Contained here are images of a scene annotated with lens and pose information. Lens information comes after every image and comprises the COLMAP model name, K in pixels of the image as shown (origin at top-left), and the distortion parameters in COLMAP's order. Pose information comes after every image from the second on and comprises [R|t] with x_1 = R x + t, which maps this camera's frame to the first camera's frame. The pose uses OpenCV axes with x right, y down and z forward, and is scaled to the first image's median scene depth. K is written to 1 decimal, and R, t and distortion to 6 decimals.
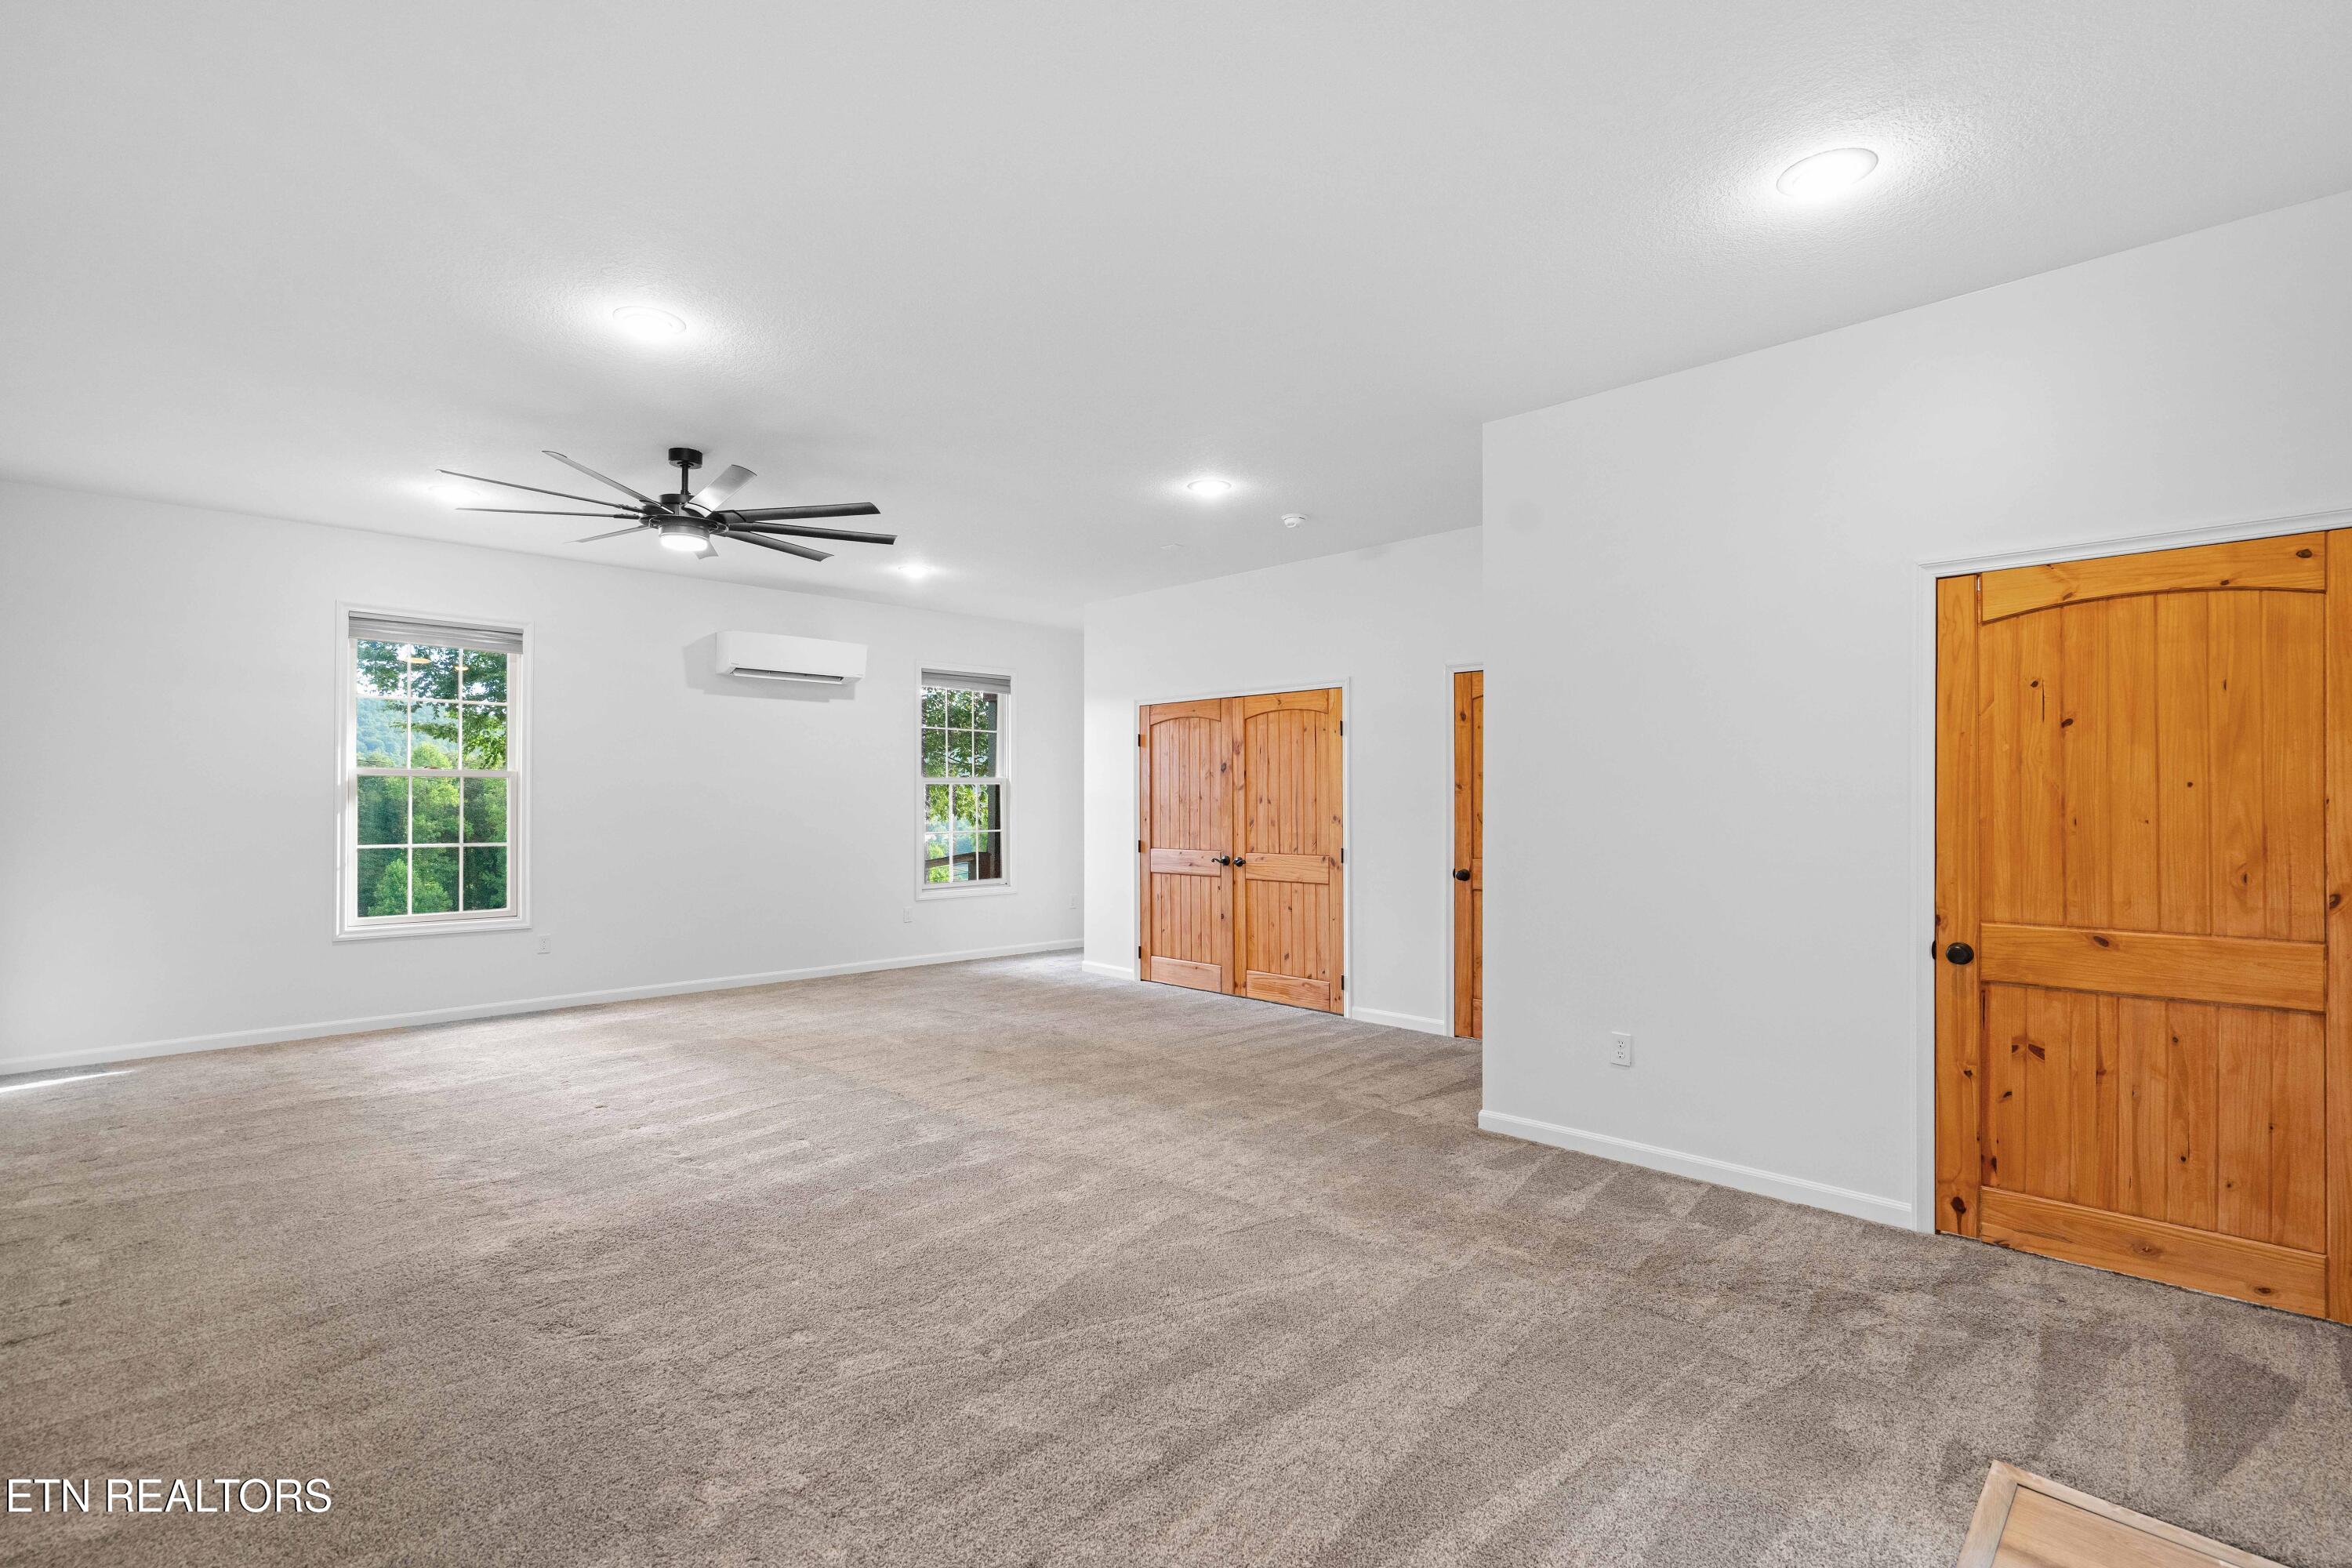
lens RADIAL K [[1069.1, 0, 1166.9], [0, 1069.1, 787.5], [0, 0, 1]] dist [-0.000073, 0.000062]
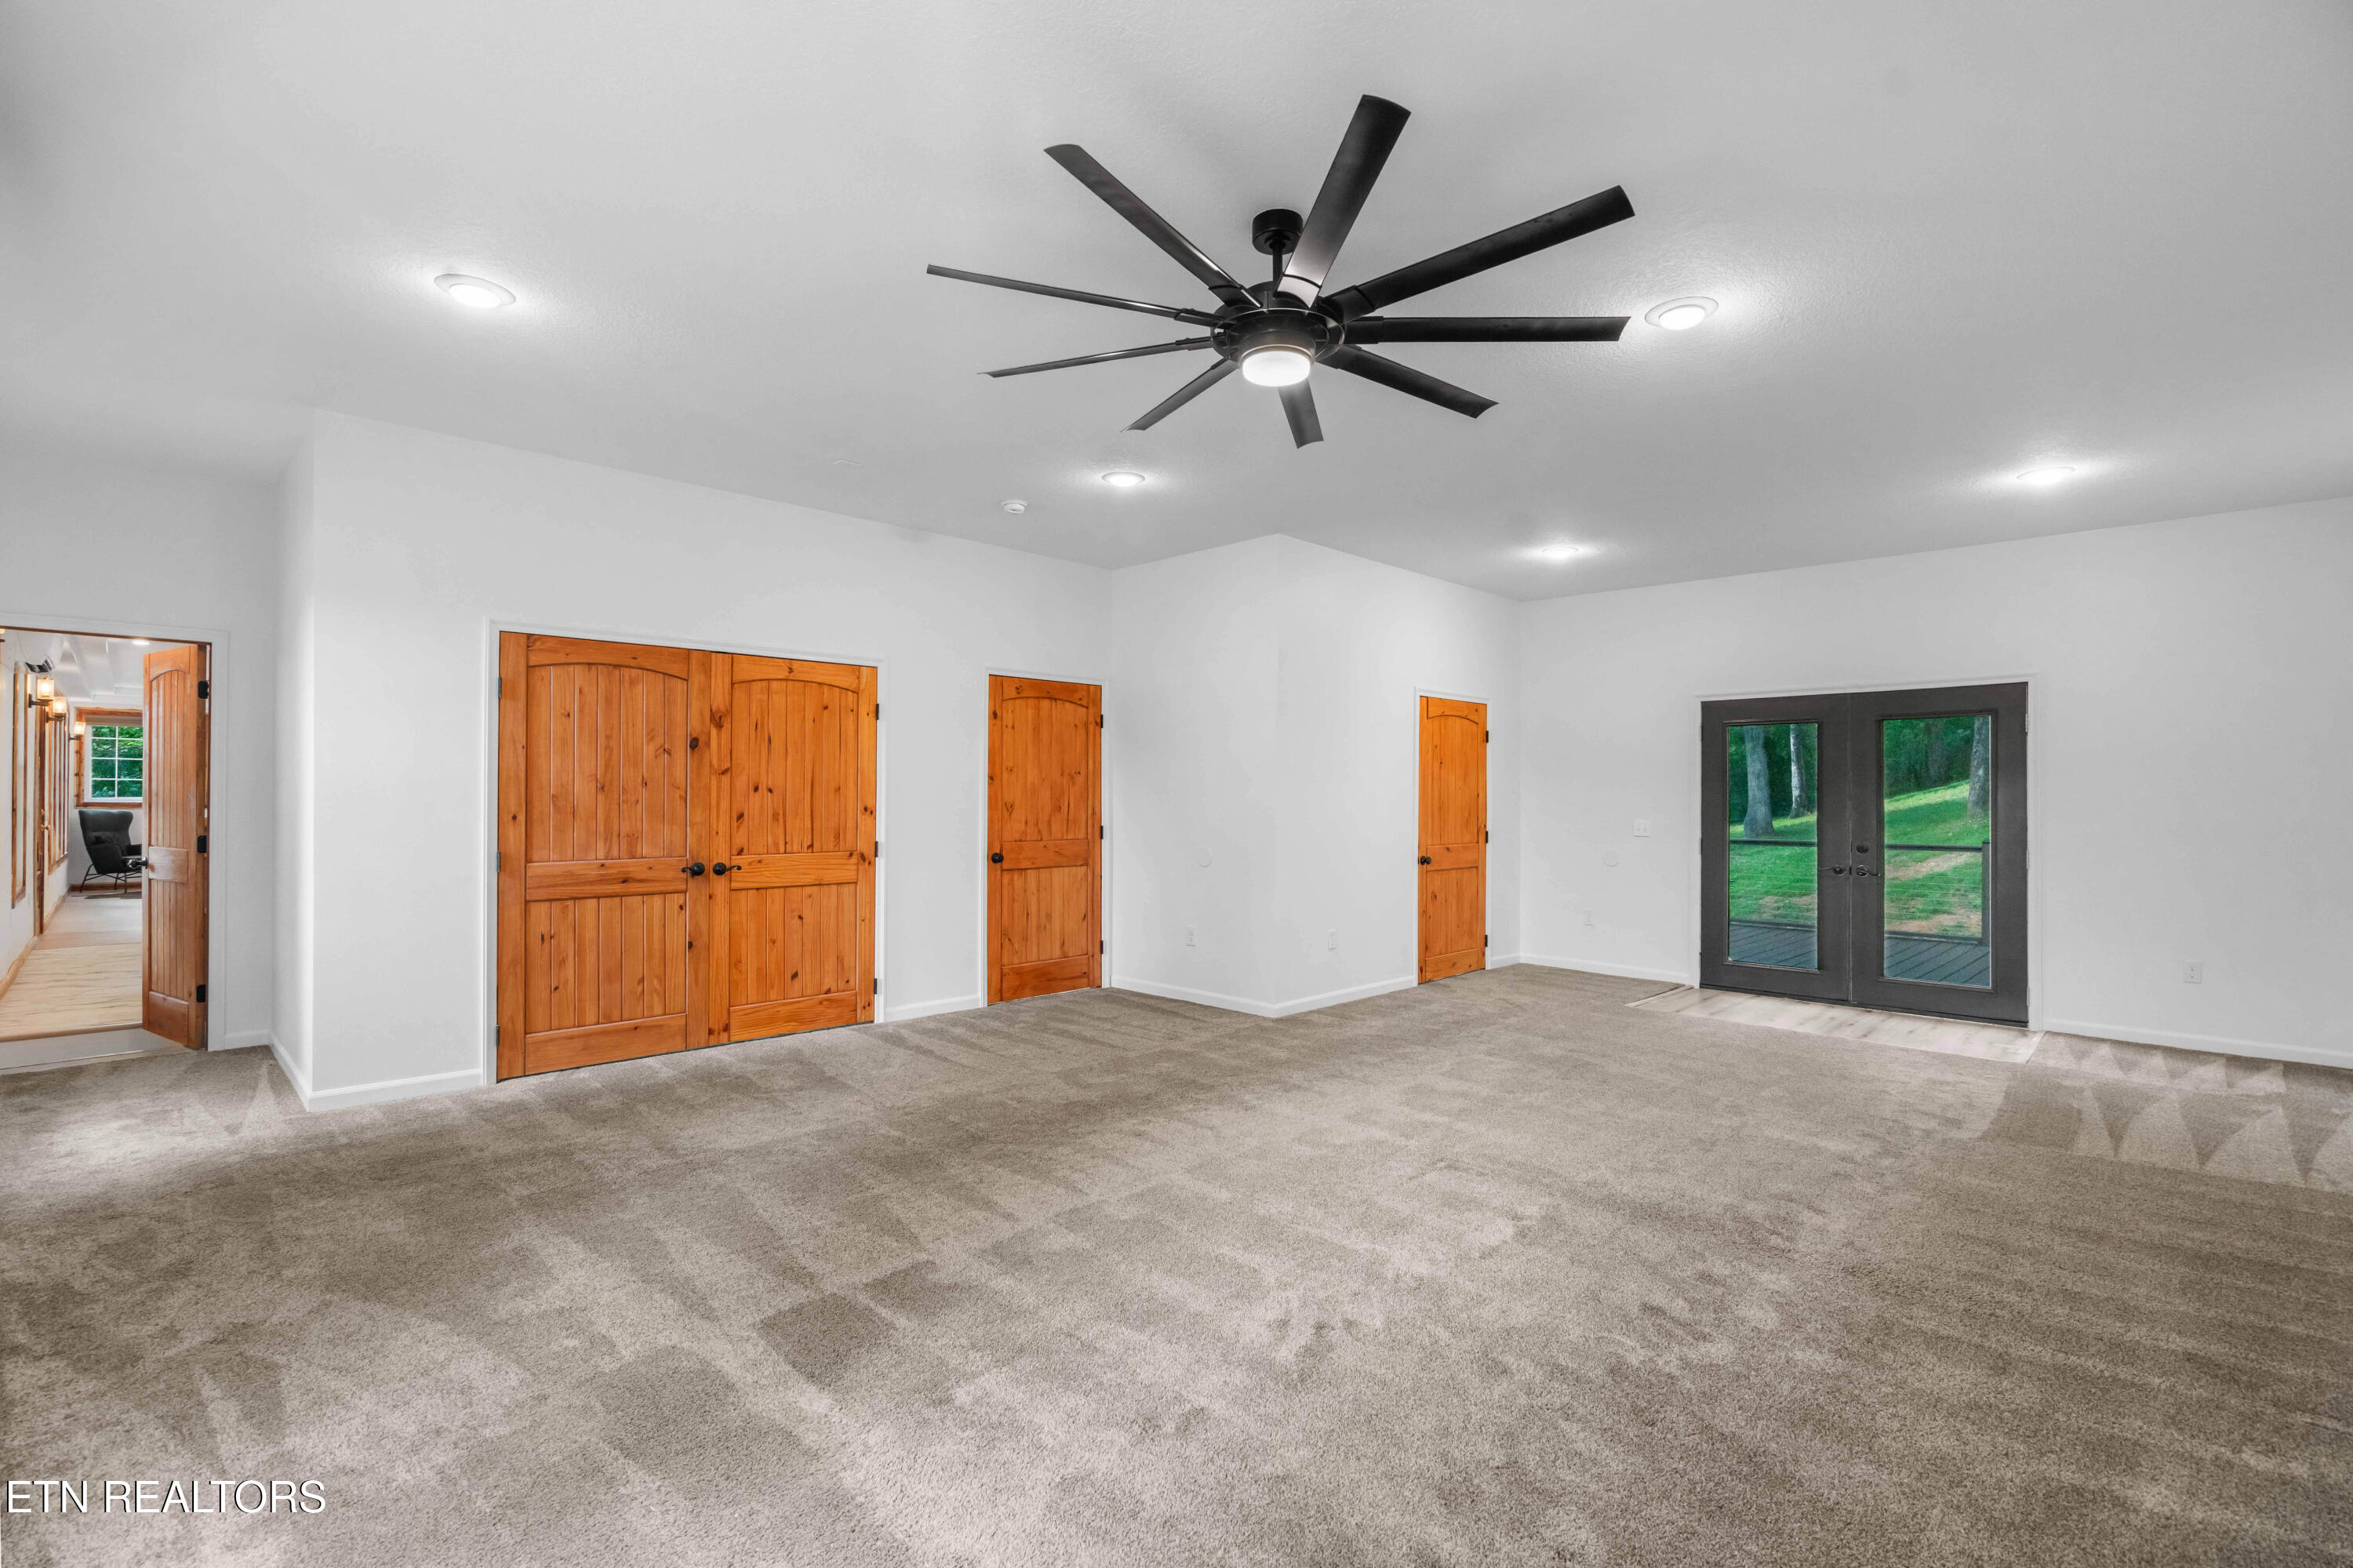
lens RADIAL K [[1069.6, 0, 1170.6], [0, 1069.6, 796.1], [0, 0, 1]] dist [-0.000073, 0.000062]
pose [[0.010533, -0.005596, 0.999929, -0.727047], [-0.021255, 0.999757, 0.005819, 0.006502], [-0.999719, -0.021315, 0.010412, 0.705199]]
